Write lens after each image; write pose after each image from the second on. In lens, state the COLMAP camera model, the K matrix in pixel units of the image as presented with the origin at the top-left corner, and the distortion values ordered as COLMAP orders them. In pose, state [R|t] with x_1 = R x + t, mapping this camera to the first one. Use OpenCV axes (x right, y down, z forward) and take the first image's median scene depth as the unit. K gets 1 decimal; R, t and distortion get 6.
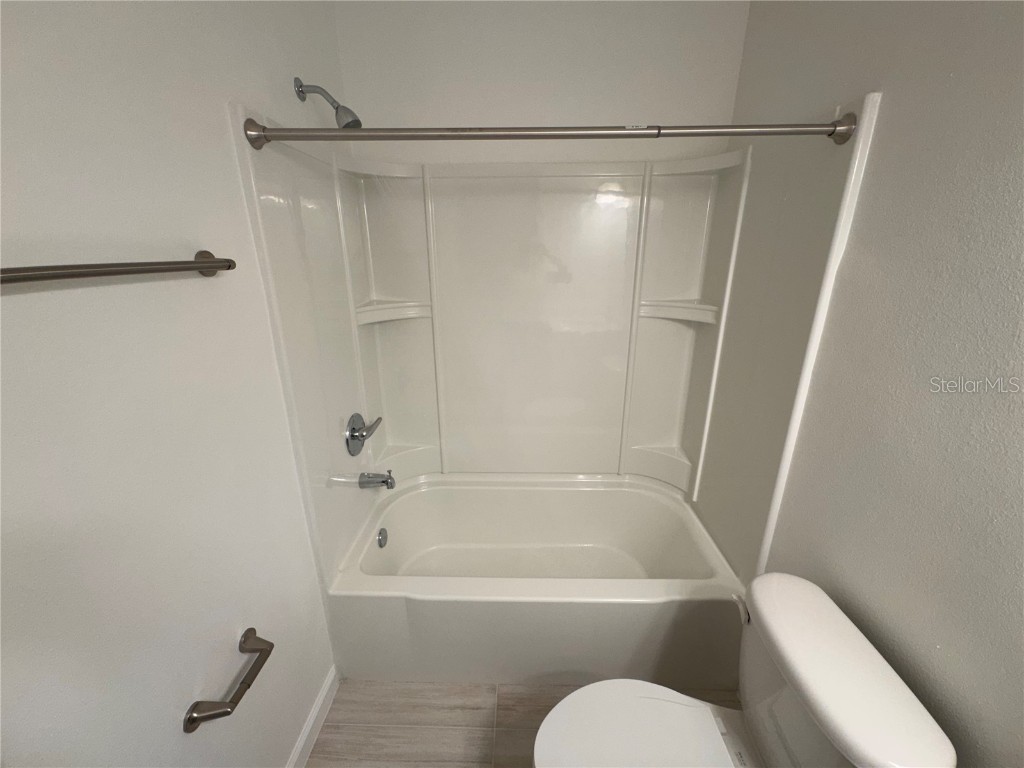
lens RADIAL K [[409.3, 0, 511.1], [0, 409.3, 383.5], [0, 0, 1]] dist [-0.001676, -0.000133]
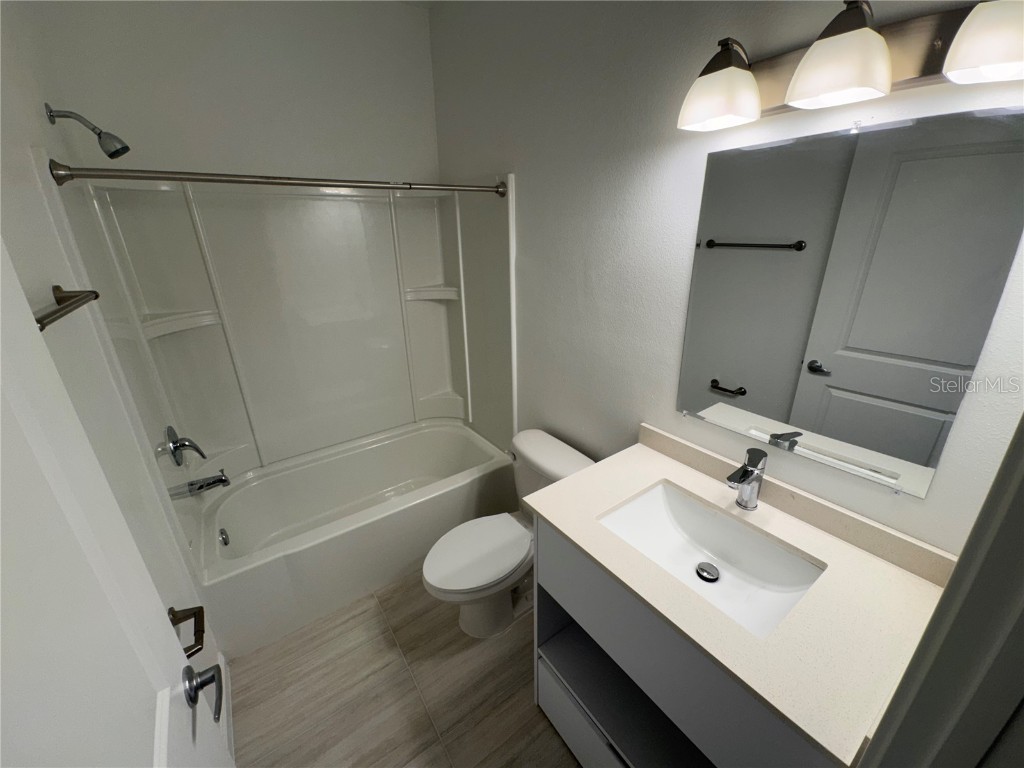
lens RADIAL K [[409.3, 0, 511.1], [0, 409.3, 383.5], [0, 0, 1]] dist [-0.001676, -0.000133]
pose [[0.803415, -0.226072, 0.550832, -0.247292], [0.206428, 0.973496, 0.098457, 0.047655], [-0.558491, 0.034605, 0.828788, -0.349330]]
